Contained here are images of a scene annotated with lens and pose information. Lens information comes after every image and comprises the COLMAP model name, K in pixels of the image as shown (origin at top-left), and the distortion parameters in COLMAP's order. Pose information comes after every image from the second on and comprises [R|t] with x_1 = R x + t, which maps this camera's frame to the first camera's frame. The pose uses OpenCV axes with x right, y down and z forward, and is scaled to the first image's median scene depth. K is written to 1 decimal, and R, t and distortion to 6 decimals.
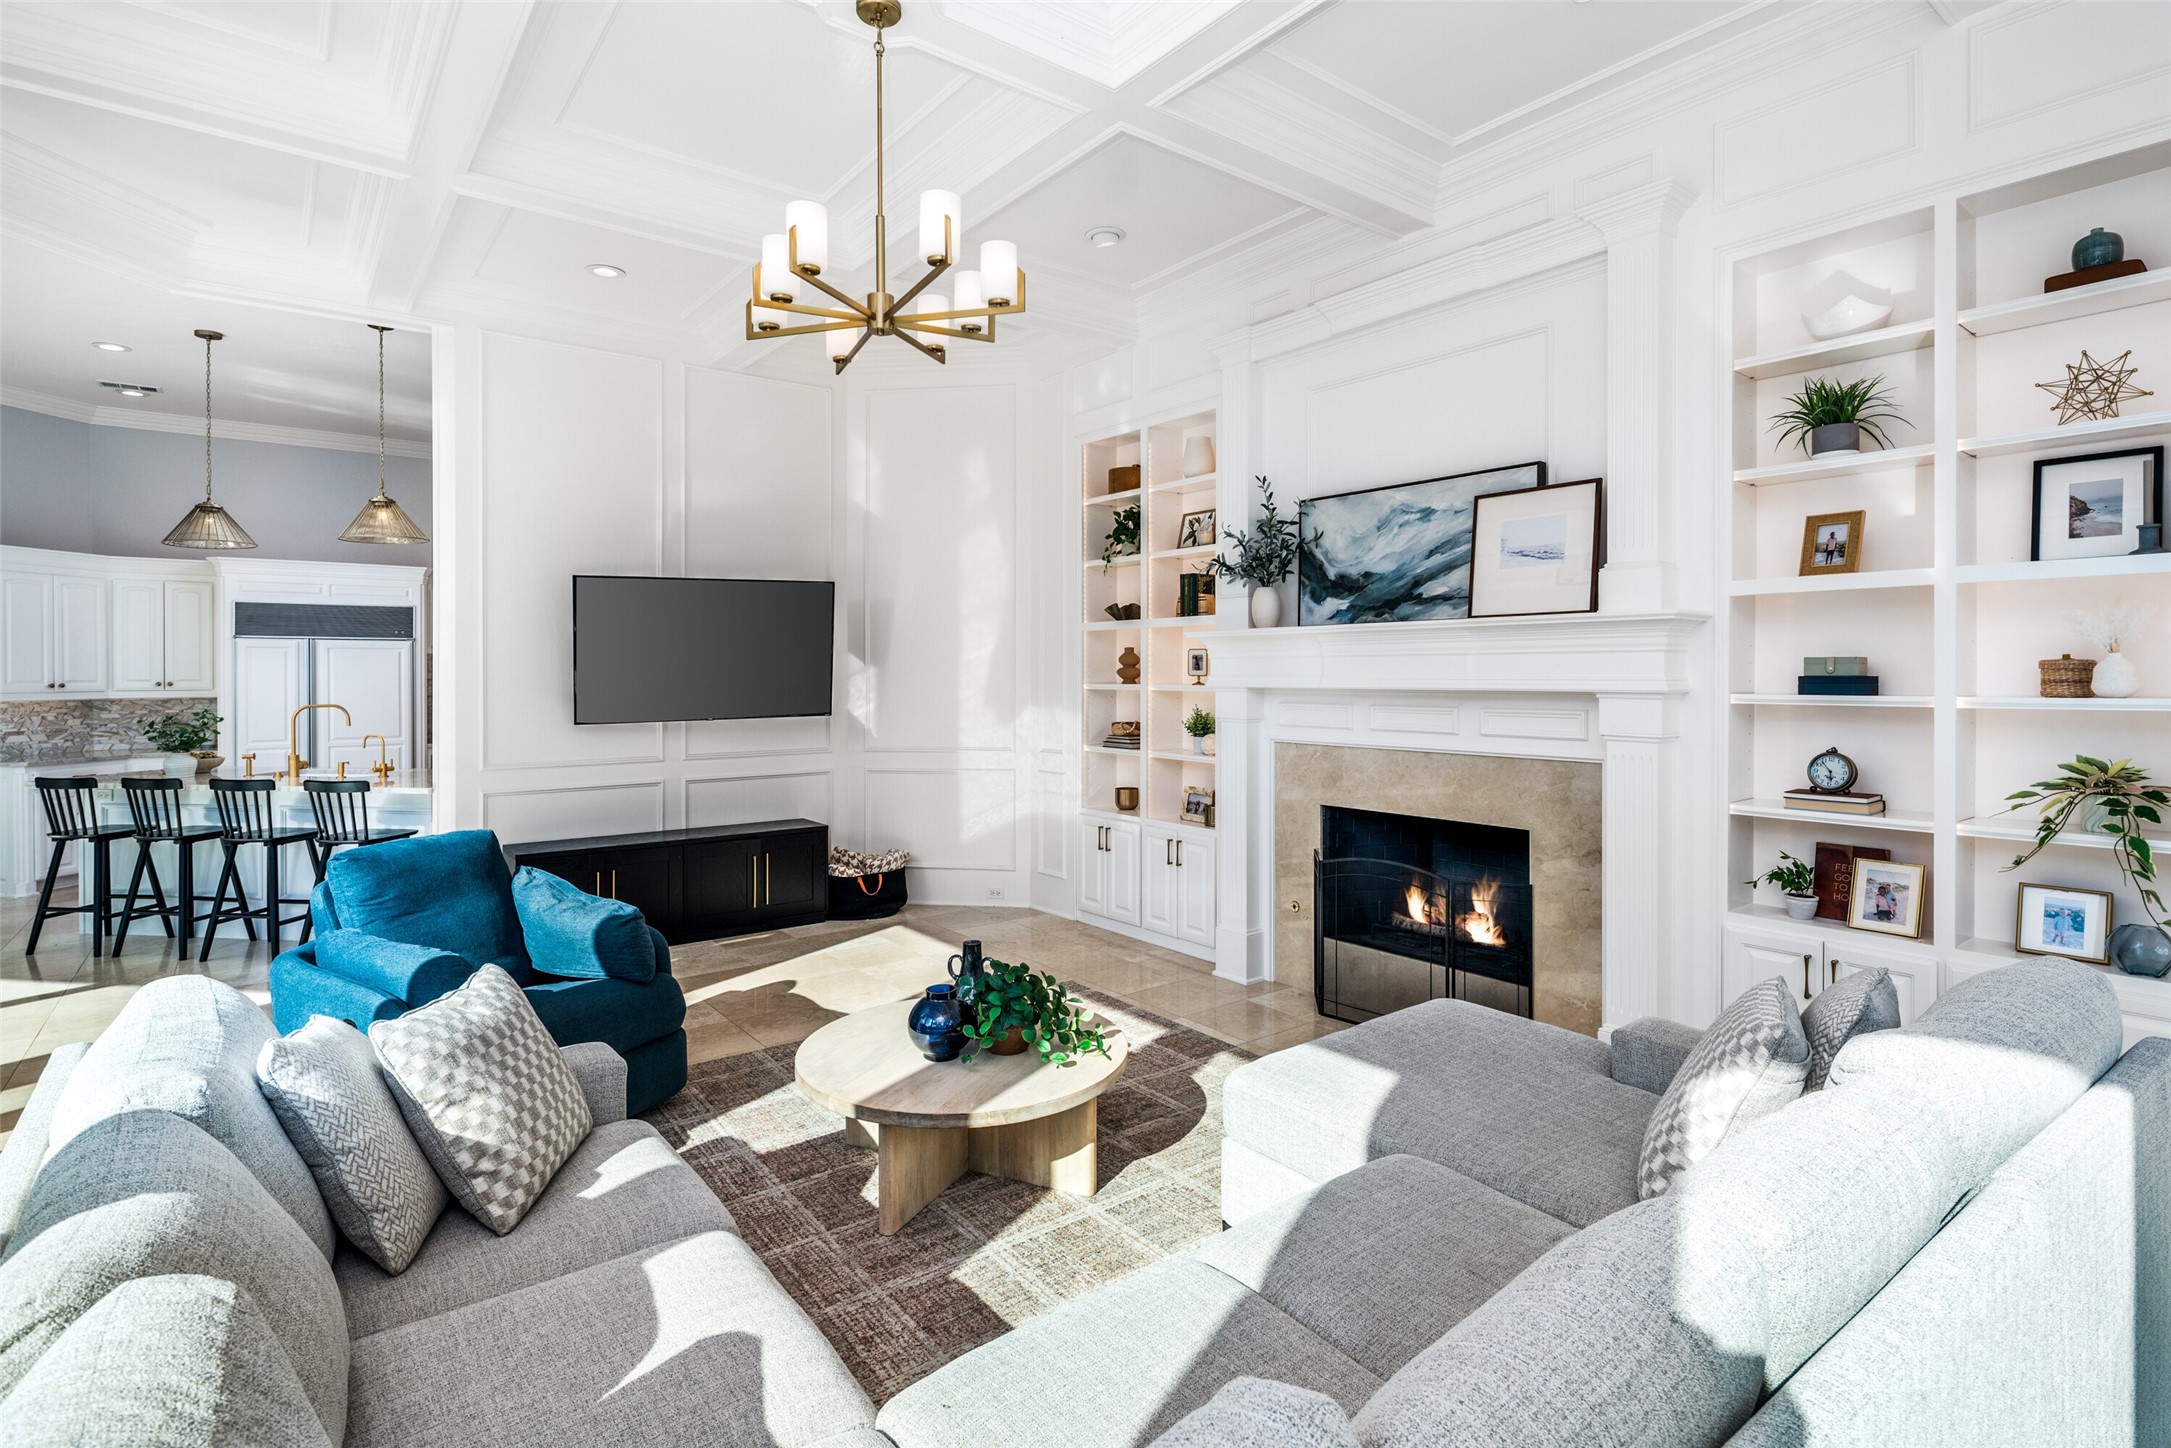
lens RADIAL K [[1059.1, 0, 1074.9], [0, 1059.1, 674.0], [0, 0, 1]] dist [0.004927, -0.002682]
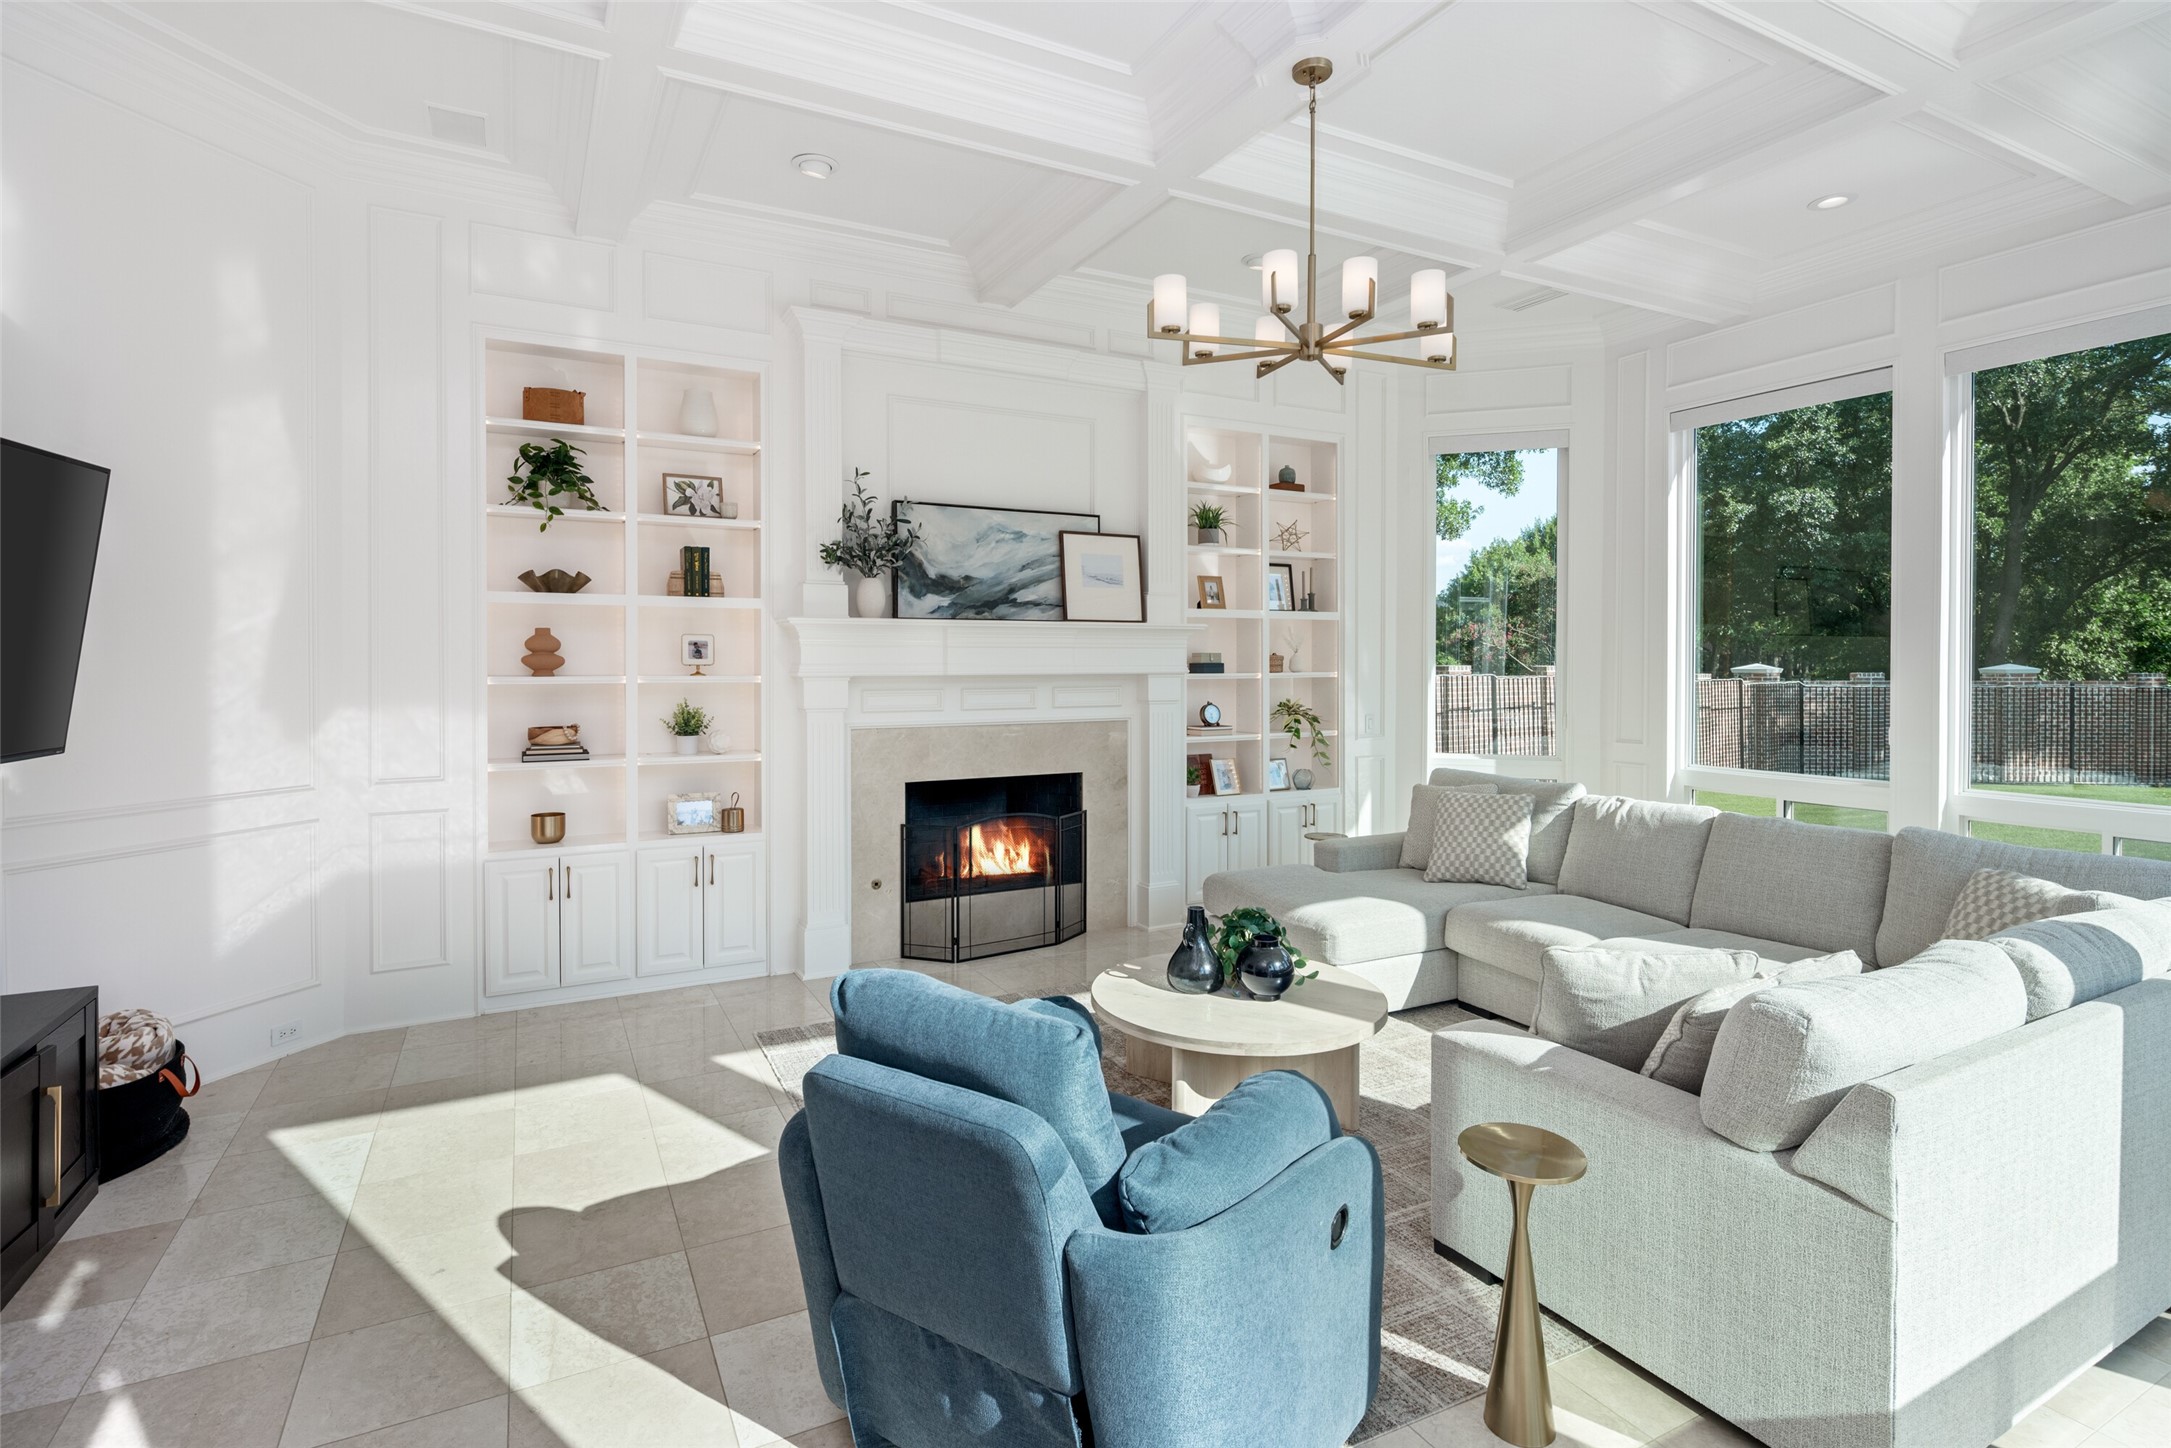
lens RADIAL K [[1059.1, 0, 1087.7], [0, 1059.1, 671.5], [0, 0, 1]] dist [0.004927, -0.002682]
pose [[0.161891, -0.009098, 0.986767, -0.710401], [0.001554, 0.999959, 0.008964, -0.000059], [-0.986807, 0.000082, 0.161898, 0.555158]]
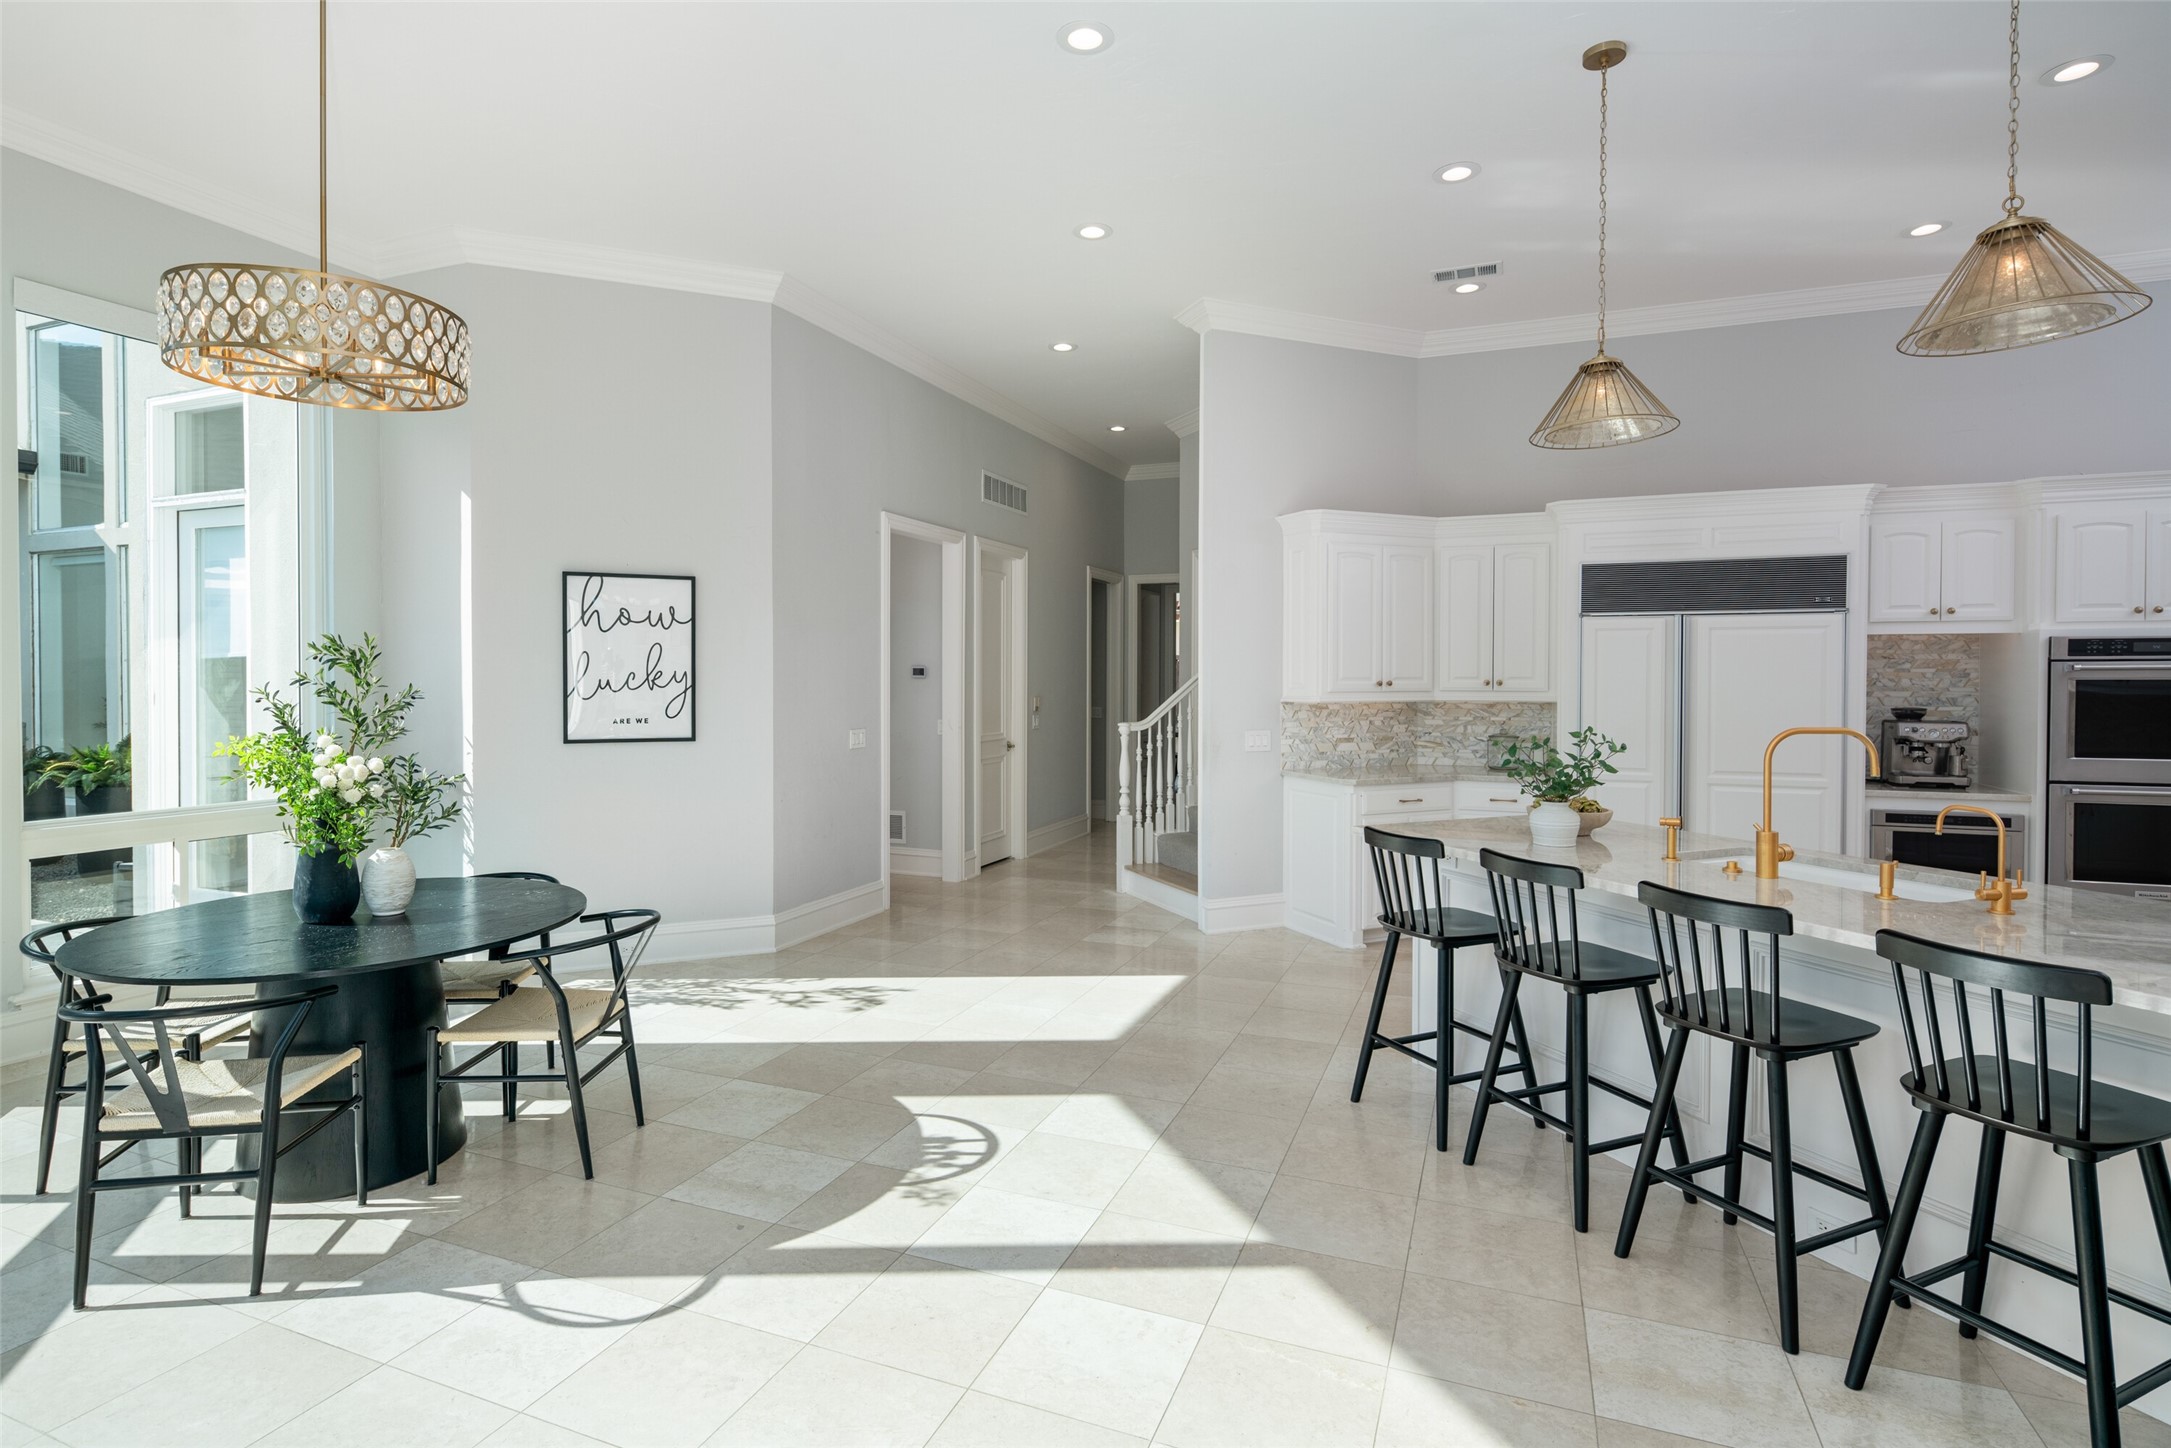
lens RADIAL K [[1059.1, 0, 1076.8], [0, 1059.1, 689.0], [0, 0, 1]] dist [0.004927, -0.002682]
pose [[0.508241, 0.015470, -0.861076, -0.526456], [-0.003507, 0.999868, 0.015893, 0.004421], [0.861208, -0.005058, 0.508228, 0.533175]]
